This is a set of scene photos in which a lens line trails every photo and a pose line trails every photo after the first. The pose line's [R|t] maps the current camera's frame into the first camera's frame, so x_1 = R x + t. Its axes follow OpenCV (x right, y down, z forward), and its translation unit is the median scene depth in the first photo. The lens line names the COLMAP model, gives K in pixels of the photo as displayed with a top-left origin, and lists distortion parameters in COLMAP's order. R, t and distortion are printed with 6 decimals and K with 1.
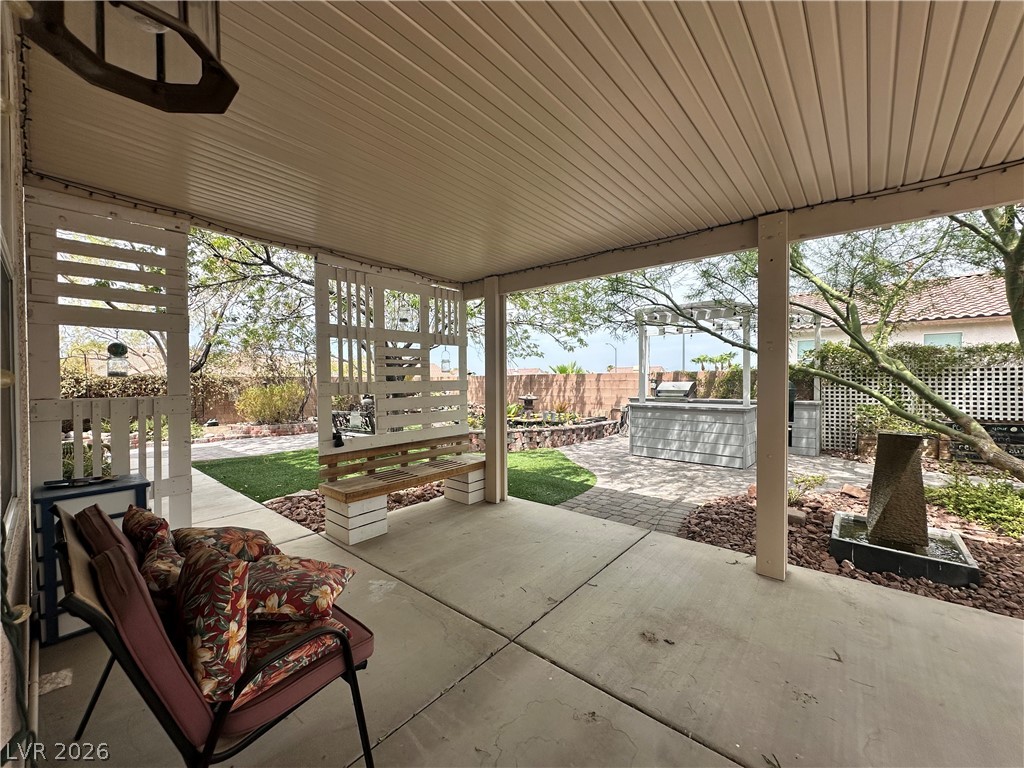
lens RADIAL K [[407.9, 0, 512.0], [0, 407.9, 384.0], [0, 0, 1]] dist [-0.001833, -0.000002]
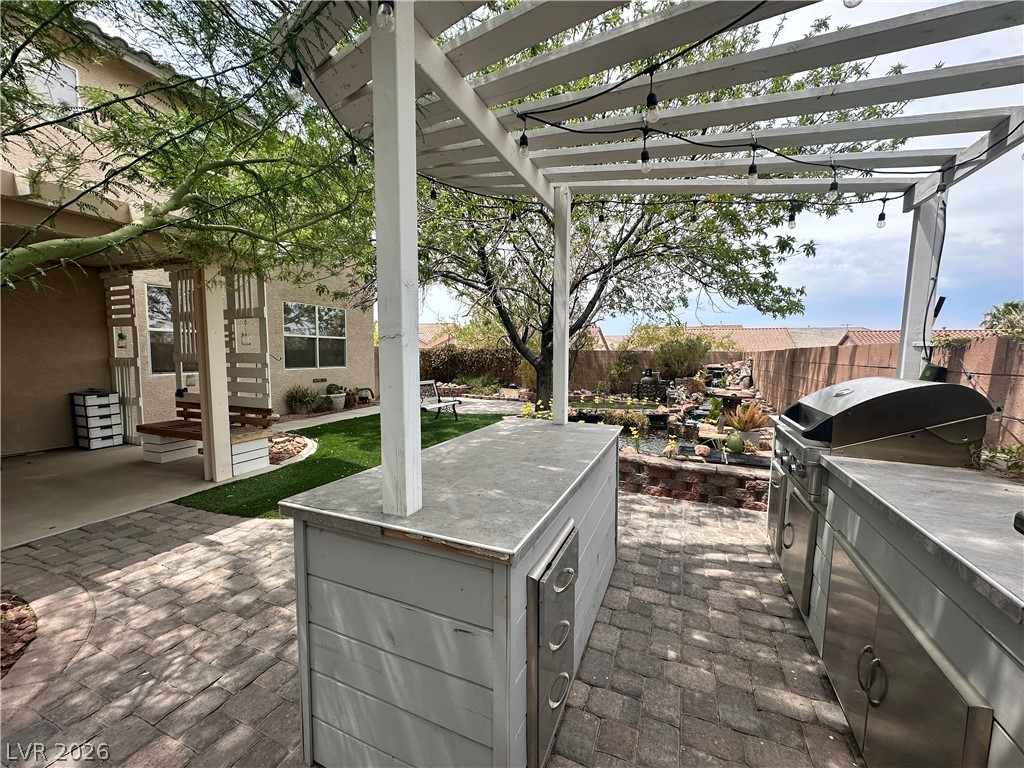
lens RADIAL K [[407.9, 0, 512.0], [0, 407.9, 384.0], [0, 0, 1]] dist [-0.001833, -0.000002]
pose [[0.308309, 0.082159, -0.947732, 0.923999], [-0.024524, 0.996619, 0.078419, -0.025134], [0.950970, -0.000936, 0.309282, 1.184136]]
